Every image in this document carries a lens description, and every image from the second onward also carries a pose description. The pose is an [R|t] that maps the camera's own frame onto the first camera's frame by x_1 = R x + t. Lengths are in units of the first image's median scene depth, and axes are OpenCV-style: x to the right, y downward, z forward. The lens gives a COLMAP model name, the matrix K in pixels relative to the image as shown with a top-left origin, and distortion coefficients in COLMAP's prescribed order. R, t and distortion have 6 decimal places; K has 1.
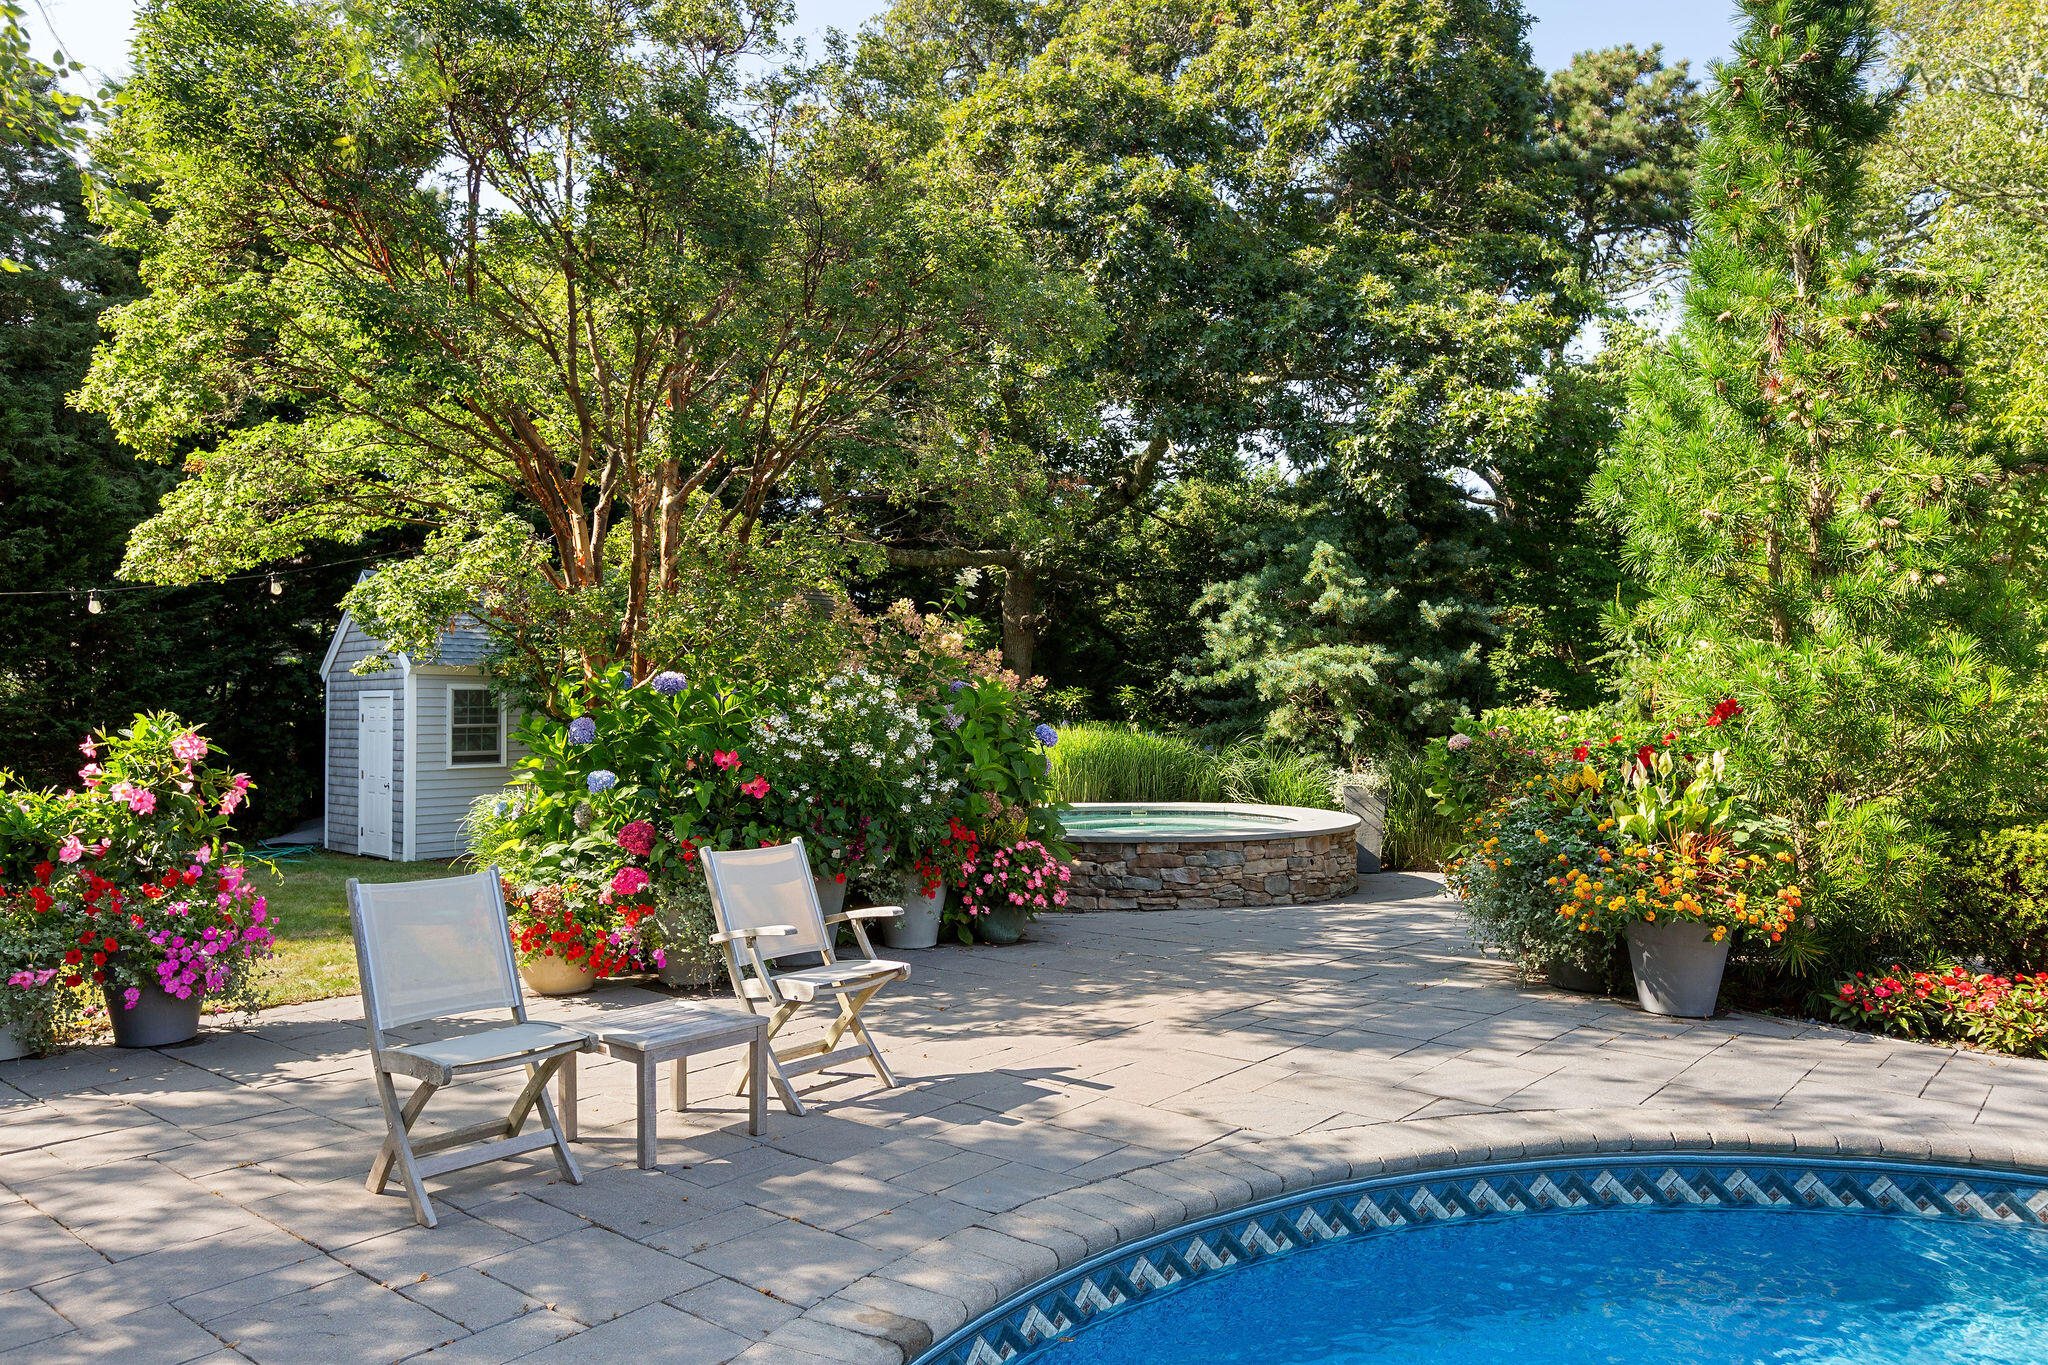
lens RADIAL K [[1411.5, 0, 1019.4], [0, 1411.5, 673.7], [0, 0, 1]] dist [-0.006355, -0.001200]
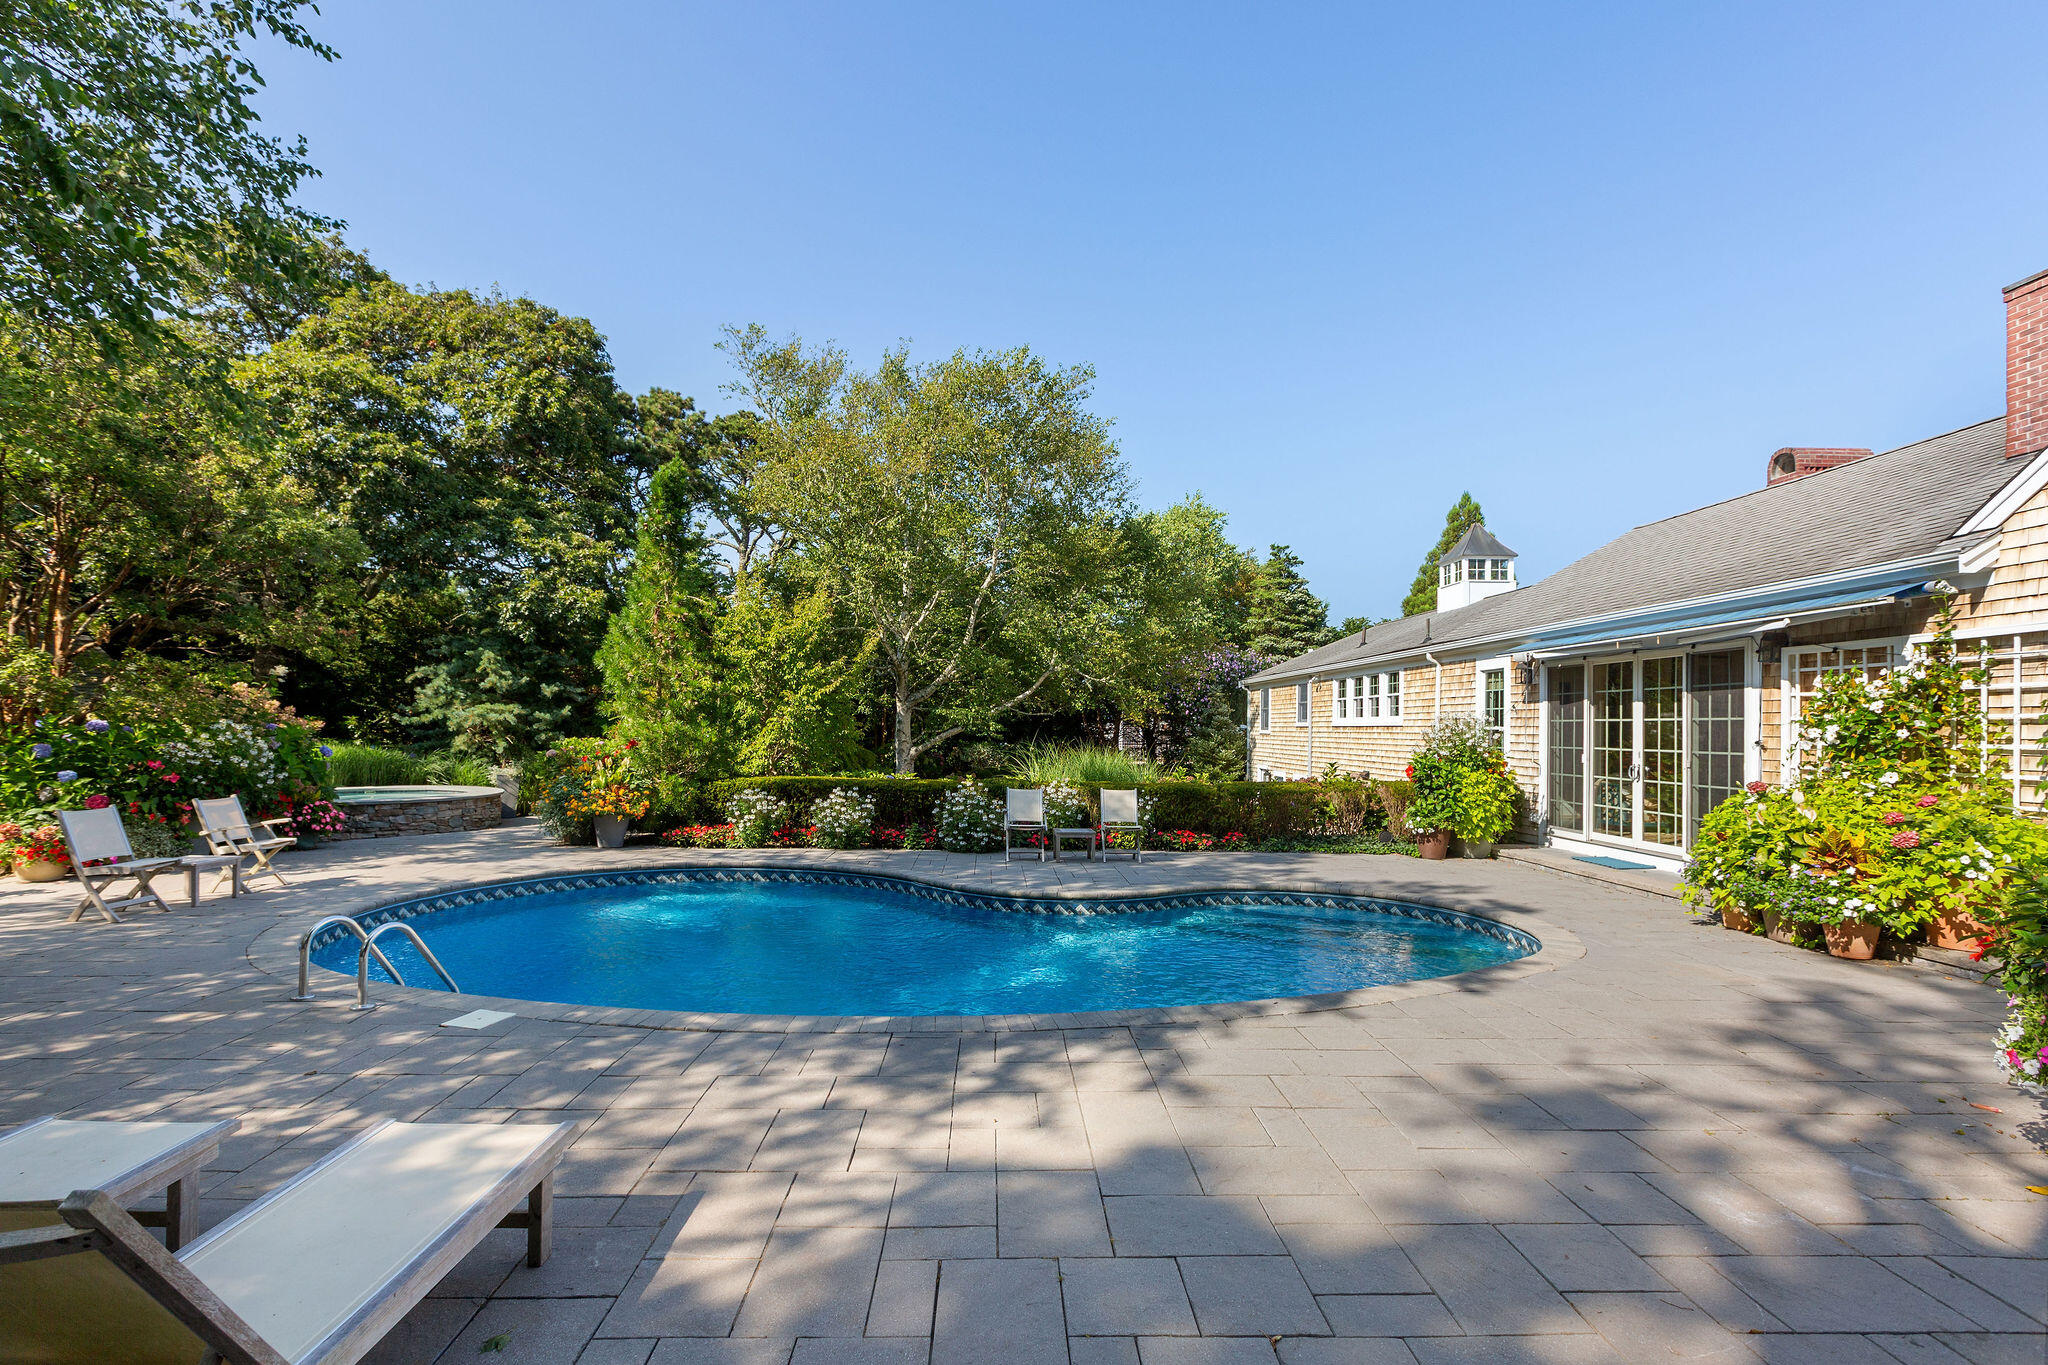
lens RADIAL K [[933.8, 0, 1002.3], [0, 933.8, 710.2], [0, 0, 1]] dist [0.015511, 0.000279]
pose [[0.763871, 0.026032, 0.644843, -0.121438], [-0.031082, 0.999511, -0.003531, -0.043625], [-0.644619, -0.017346, 0.764307, -0.709254]]
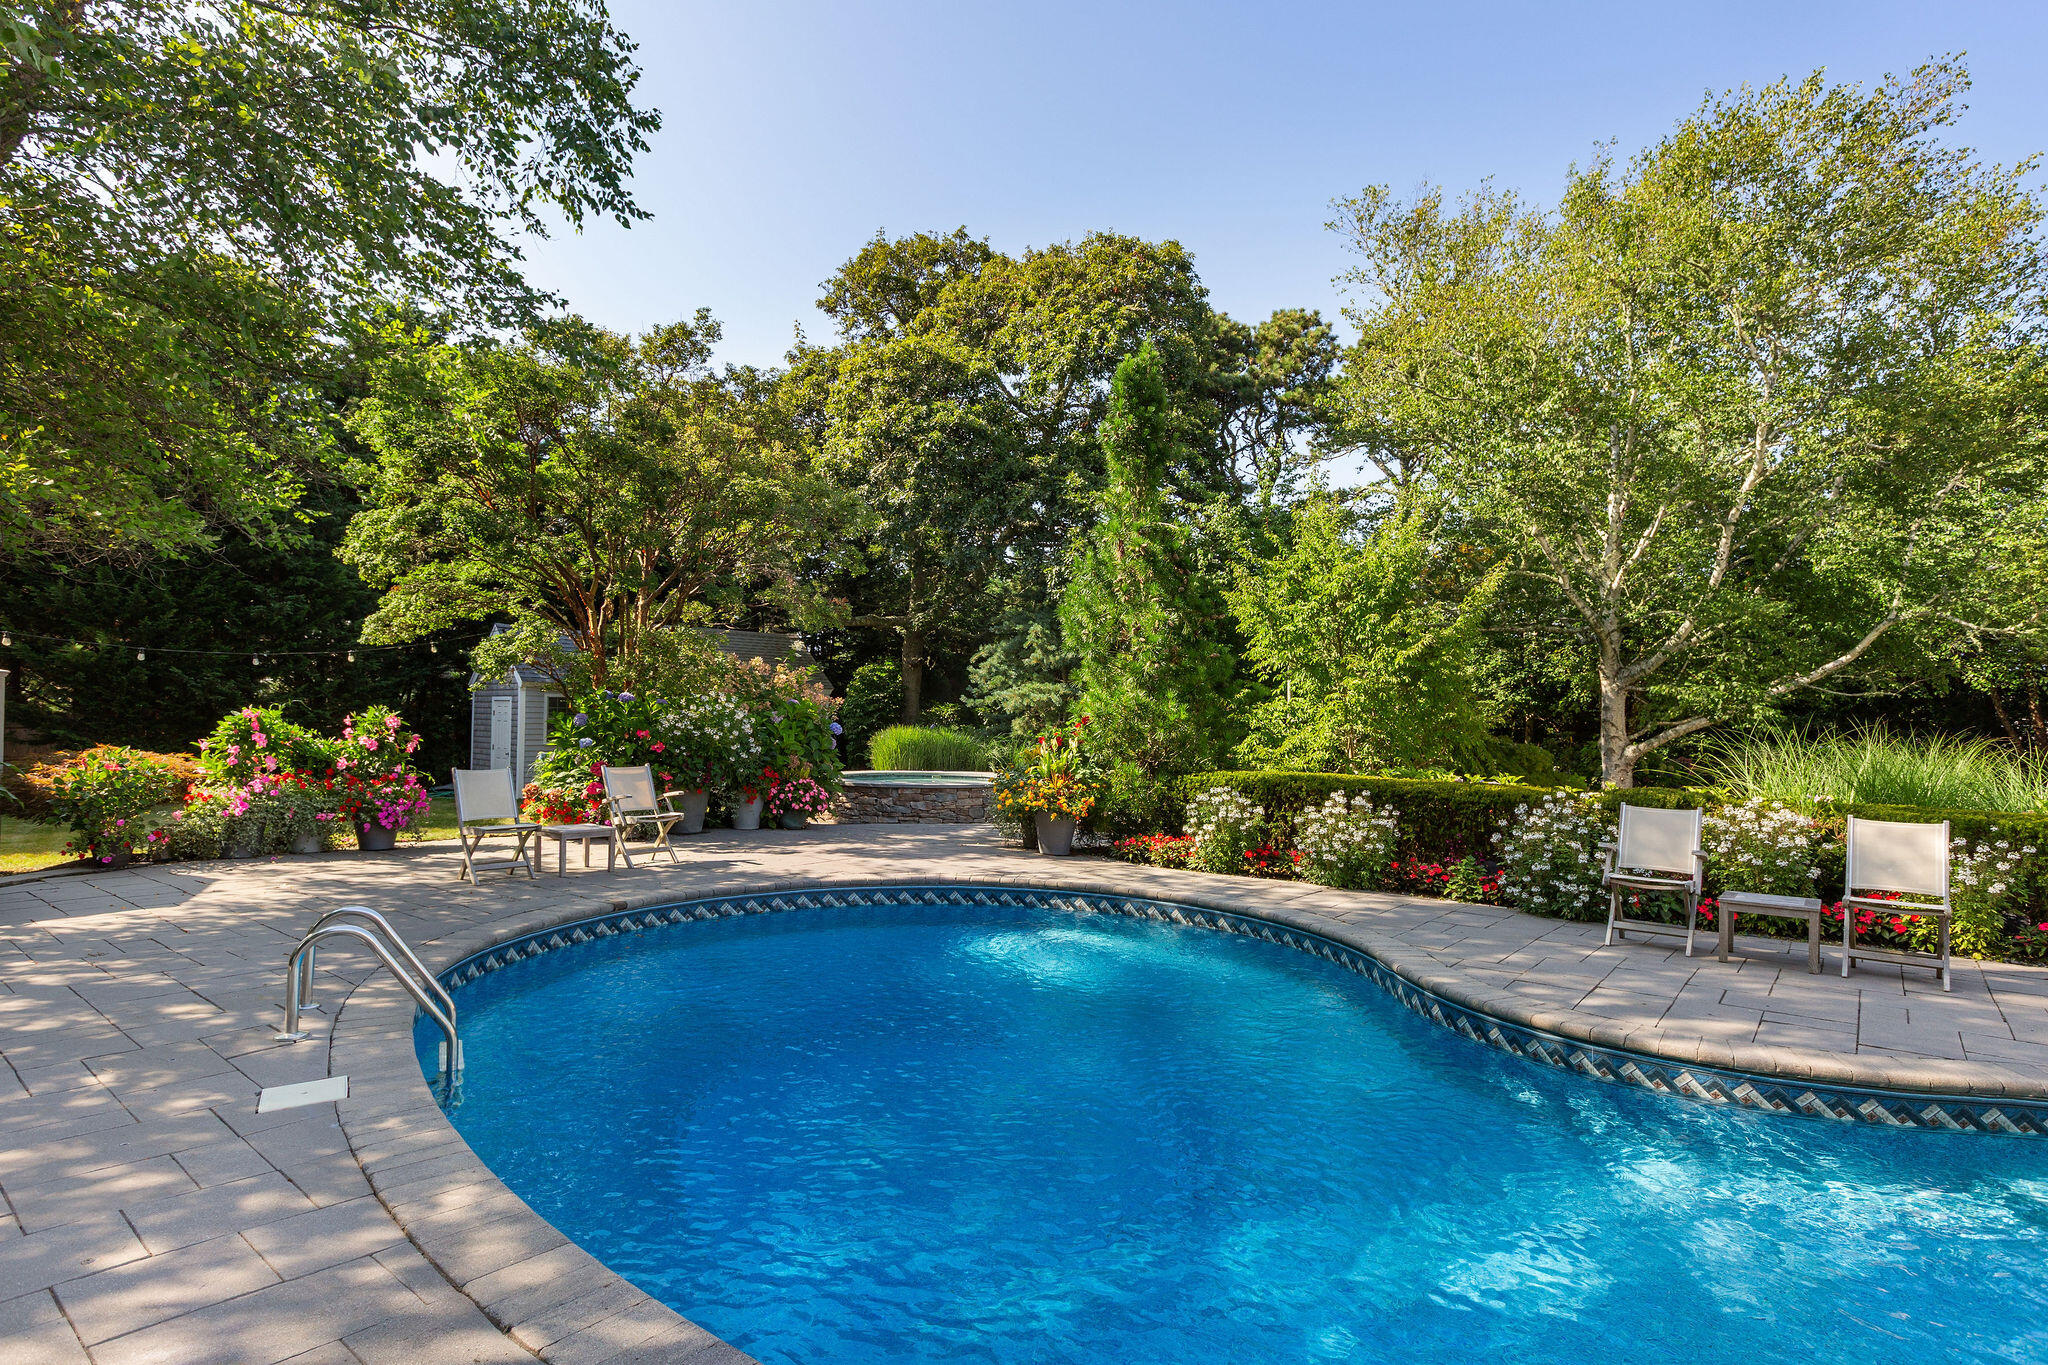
lens RADIAL K [[1055.1, 0, 1019.7], [0, 1055.1, 701.8], [0, 0, 1]] dist [0.000983, -0.000216]
pose [[0.999710, 0.021910, 0.010021, 0.275768], [-0.021996, 0.999721, 0.008640, -0.011728], [-0.009829, -0.008858, 0.999912, -0.486503]]
